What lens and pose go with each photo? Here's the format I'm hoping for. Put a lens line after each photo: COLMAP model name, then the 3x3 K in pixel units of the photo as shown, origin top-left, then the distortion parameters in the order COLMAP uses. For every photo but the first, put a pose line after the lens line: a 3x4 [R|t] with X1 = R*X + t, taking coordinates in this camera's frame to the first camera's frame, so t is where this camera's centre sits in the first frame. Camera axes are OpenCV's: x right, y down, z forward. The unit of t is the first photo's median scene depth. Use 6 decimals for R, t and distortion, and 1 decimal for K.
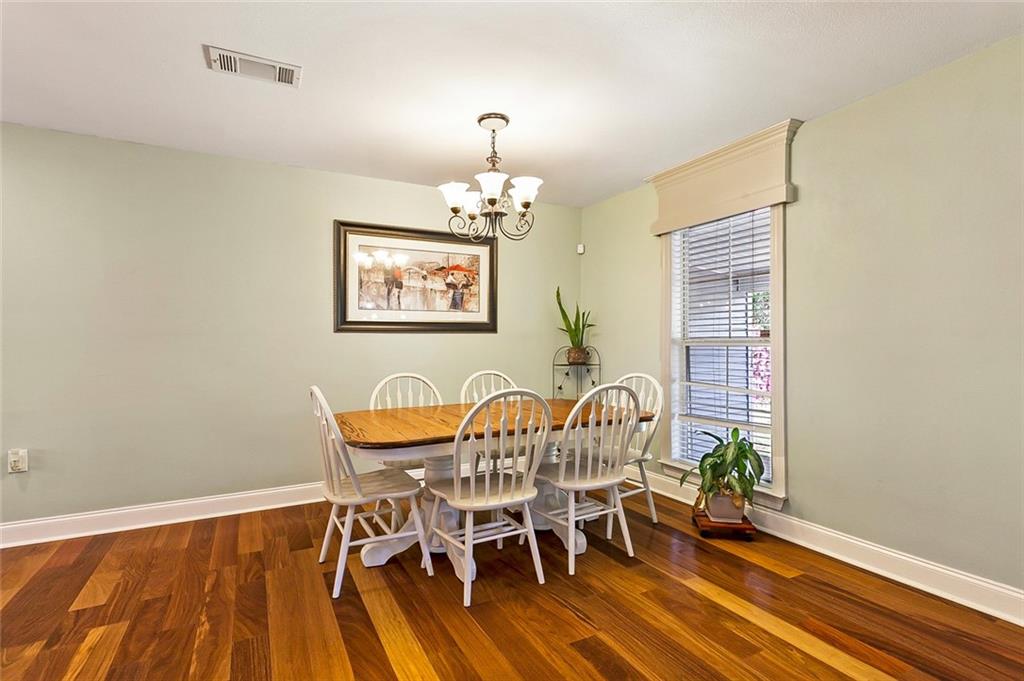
lens RADIAL K [[492.0, 0, 515.3], [0, 492.0, 337.5], [0, 0, 1]] dist [0.000492, 0.000022]
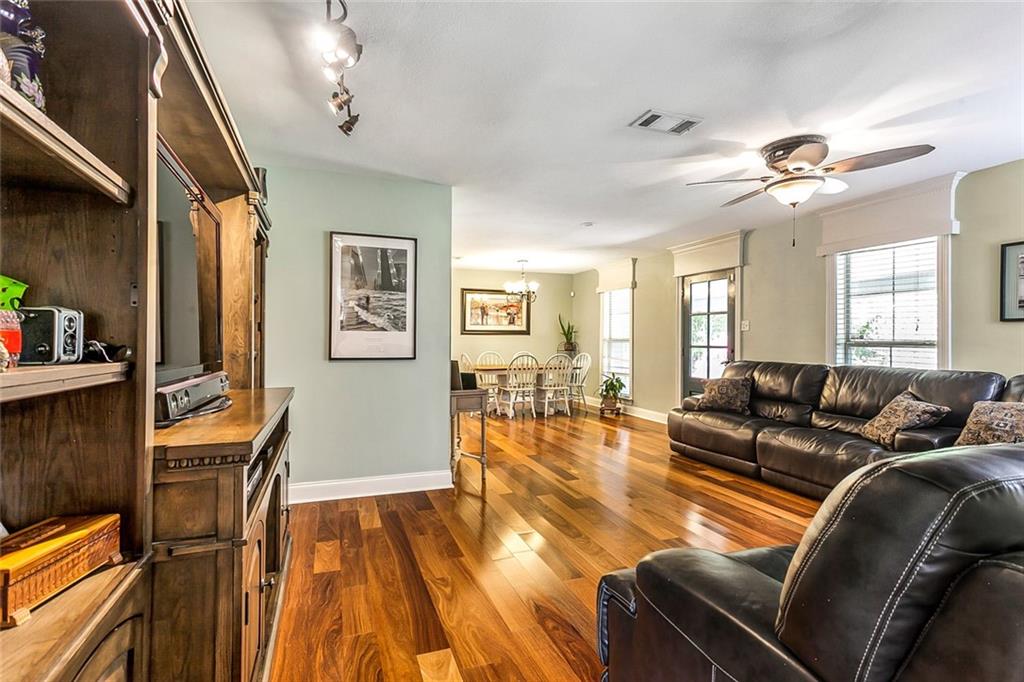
lens RADIAL K [[492.0, 0, 512.2], [0, 492.0, 338.2], [0, 0, 1]] dist [0.000492, 0.000022]
pose [[0.988789, 0.008612, -0.149072, 0.218755], [-0.006753, 0.999893, 0.012971, -0.024414], [0.149168, -0.011819, 0.988741, -1.220103]]
